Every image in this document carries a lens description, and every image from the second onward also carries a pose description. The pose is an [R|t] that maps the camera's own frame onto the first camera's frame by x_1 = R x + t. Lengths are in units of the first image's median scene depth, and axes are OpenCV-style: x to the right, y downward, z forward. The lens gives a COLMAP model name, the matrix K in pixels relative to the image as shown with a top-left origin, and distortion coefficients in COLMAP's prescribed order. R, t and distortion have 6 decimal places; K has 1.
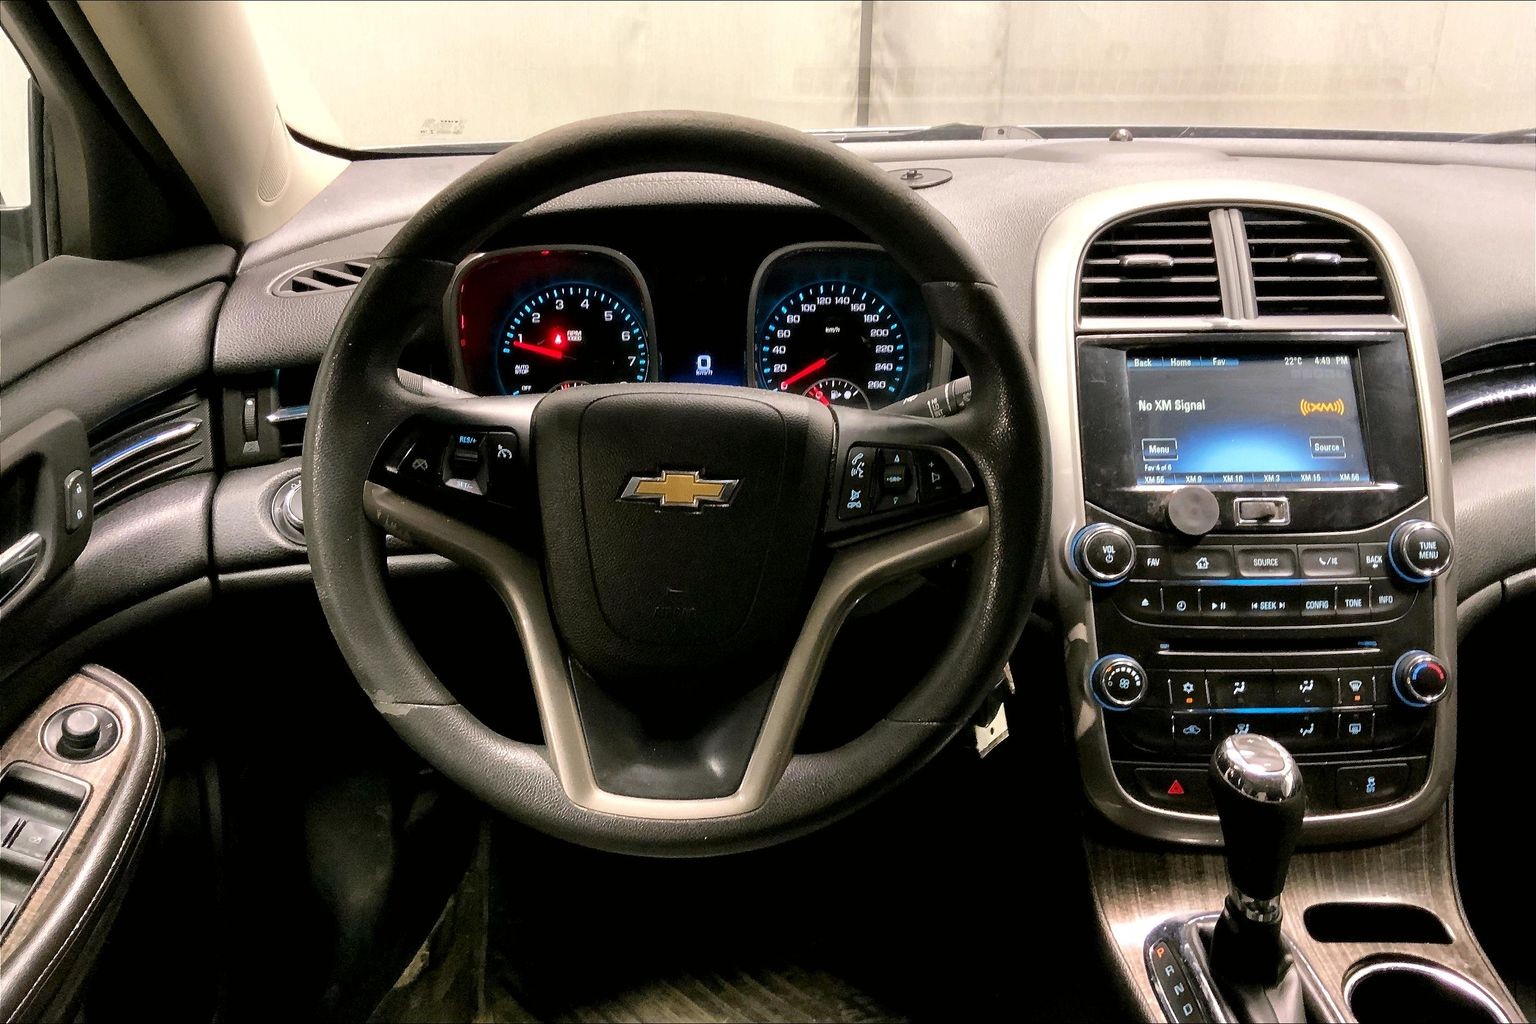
lens RADIAL K [[1272.2, 0, 770.5], [0, 1272.2, 505.4], [0, 0, 1]] dist [0.033142, -0.020051]
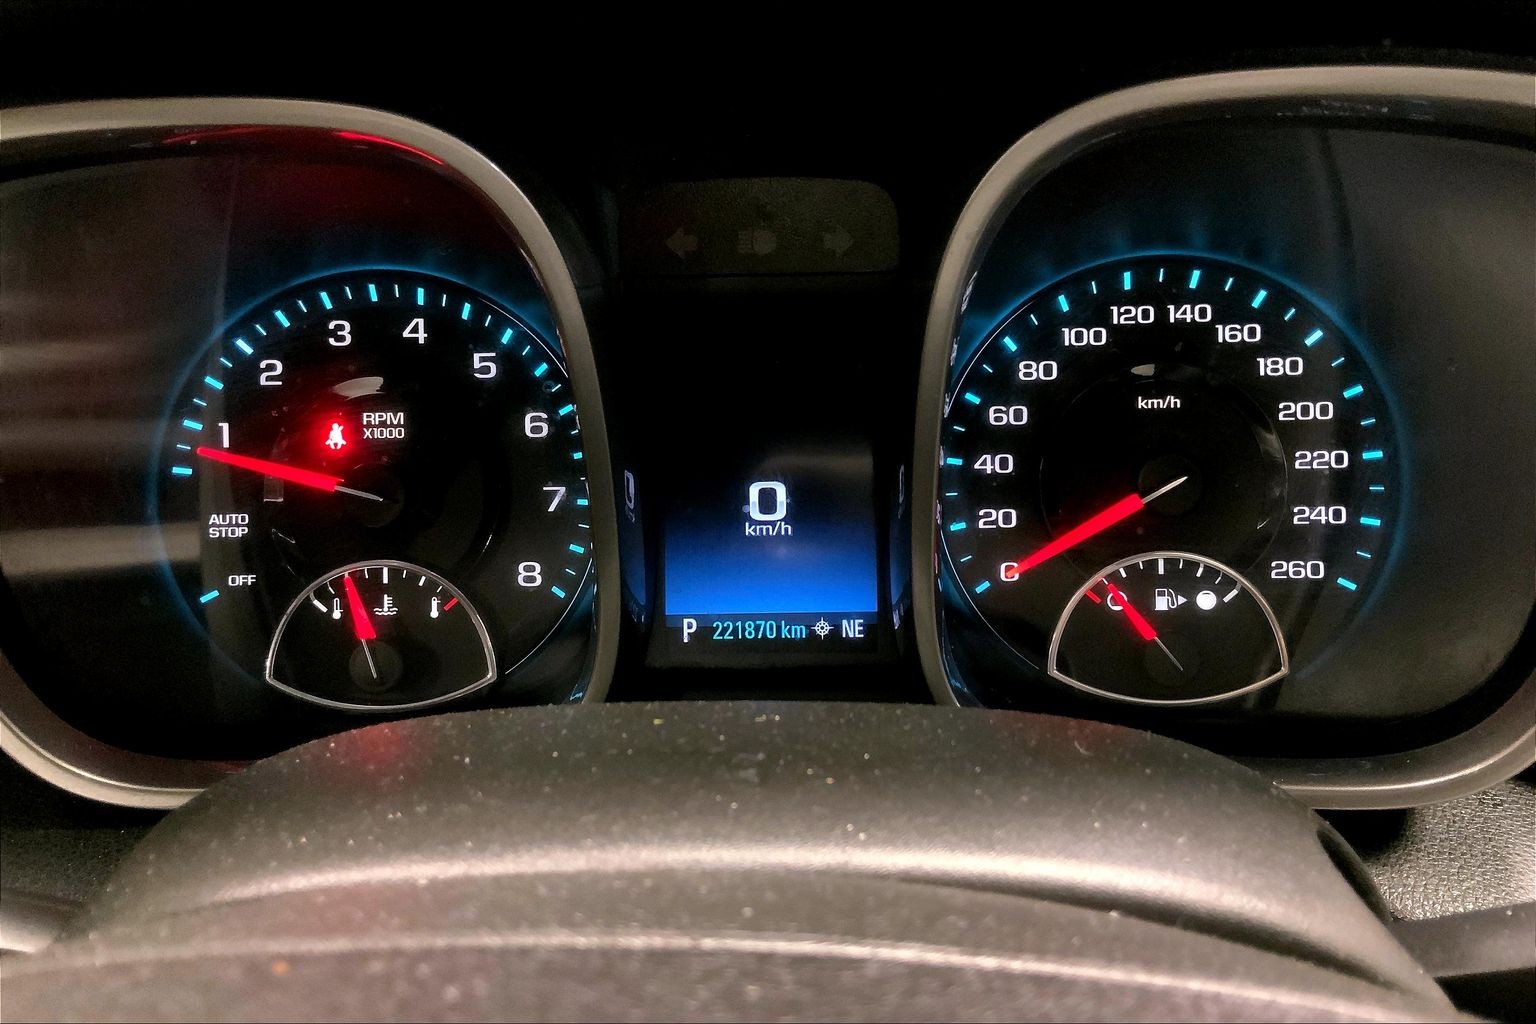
lens RADIAL K [[1272.2, 0, 768.1], [0, 1272.2, 515.0], [0, 0, 1]] dist [0.033142, -0.020051]
pose [[0.998829, -0.001551, -0.048358, -0.036060], [0.000949, 0.999922, -0.012466, -0.105062], [0.048373, 0.012405, 0.998752, 0.667455]]
